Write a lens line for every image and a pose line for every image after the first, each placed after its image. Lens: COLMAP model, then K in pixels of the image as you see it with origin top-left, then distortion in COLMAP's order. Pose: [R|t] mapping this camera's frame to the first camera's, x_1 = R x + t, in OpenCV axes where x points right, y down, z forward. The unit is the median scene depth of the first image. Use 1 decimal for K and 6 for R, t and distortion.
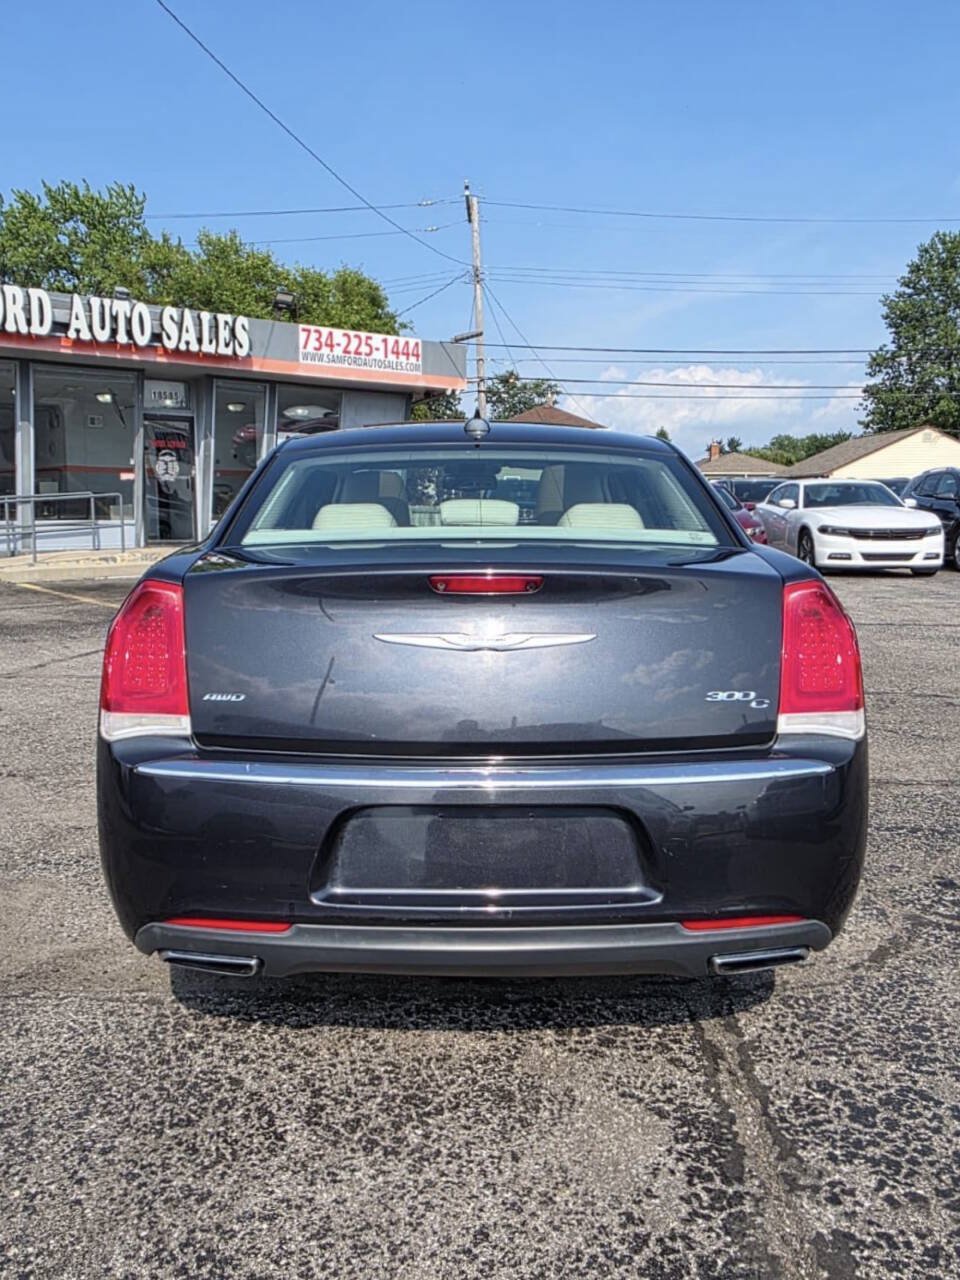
lens RADIAL K [[1095.8, 0, 491.8], [0, 1095.8, 641.4], [0, 0, 1]] dist [0.007437, -0.012706]
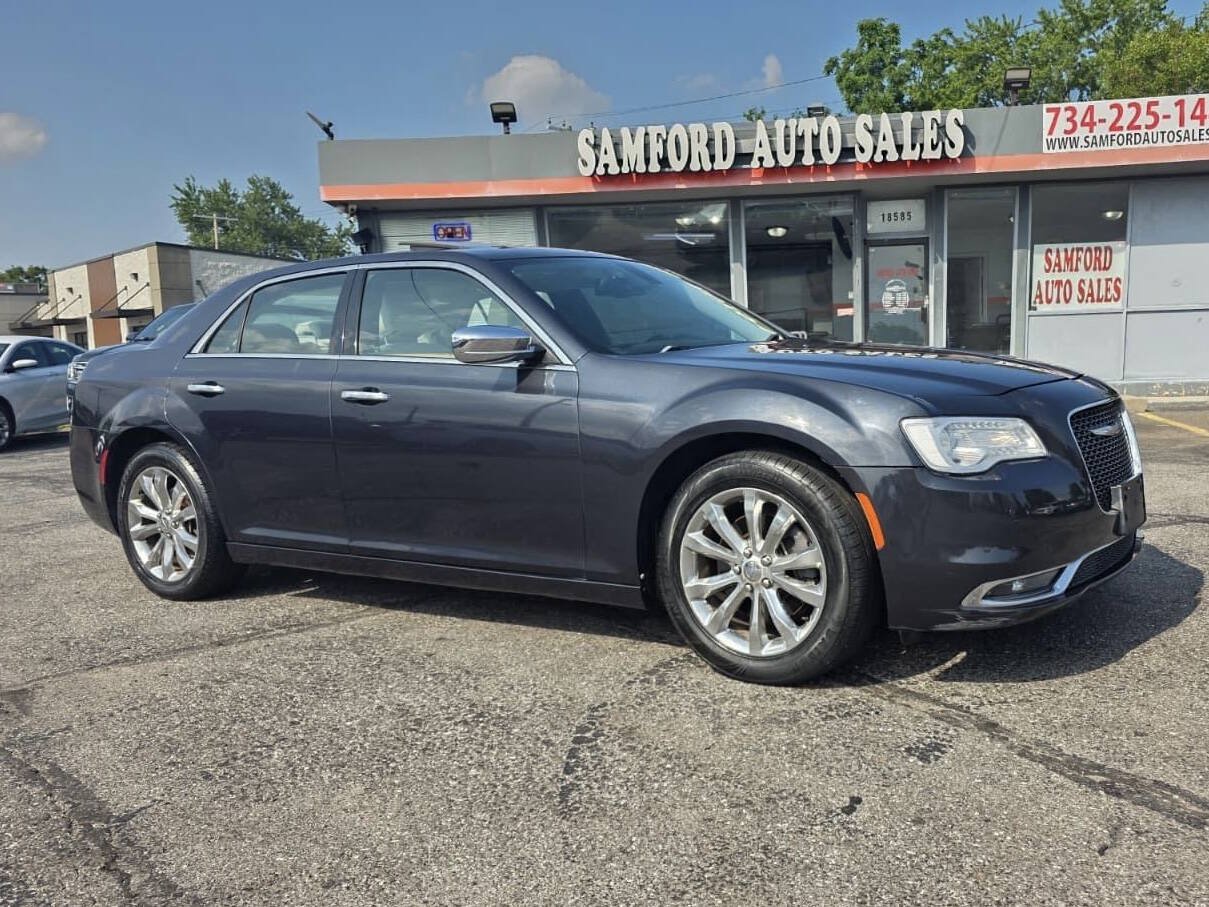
lens RADIAL K [[1138.2, 0, 686.5], [0, 1138.2, 492.1], [0, 0, 1]] dist [0.046393, 0.000000]
pose [[0.657115, 0.066525, -0.750849, 0.297014], [-0.063340, 0.997448, 0.032940, -0.023027], [0.751124, 0.025913, 0.659652, 0.274380]]
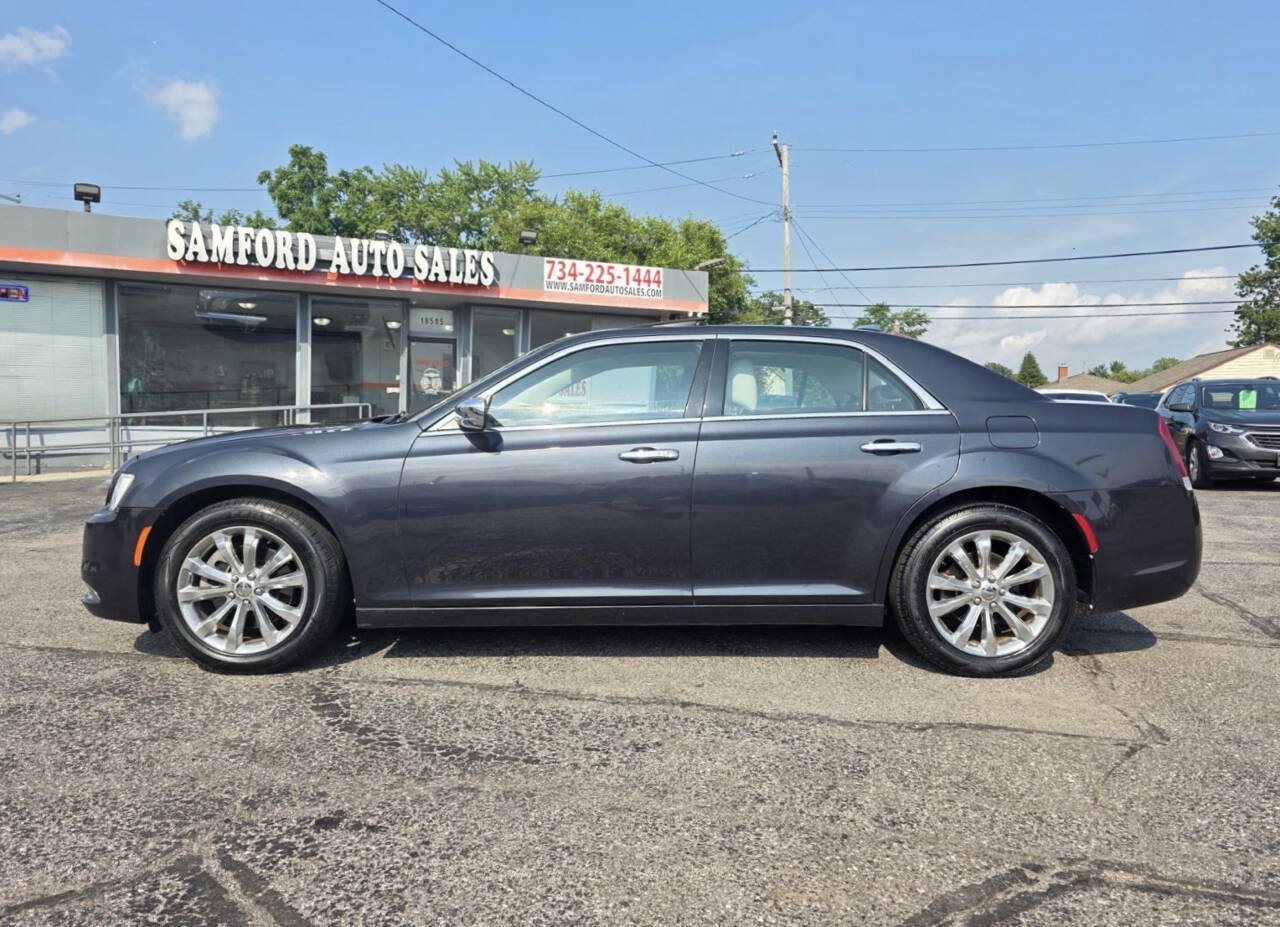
lens RADIAL K [[970.1, 0, 663.9], [0, 970.1, 457.7], [0, 0, 1]] dist [0.055474, -0.055672]
pose [[0.967109, 0.013822, -0.253985, 0.205324], [-0.037289, 0.995439, -0.087814, 0.001445], [0.251613, 0.094396, 0.963214, 0.081484]]
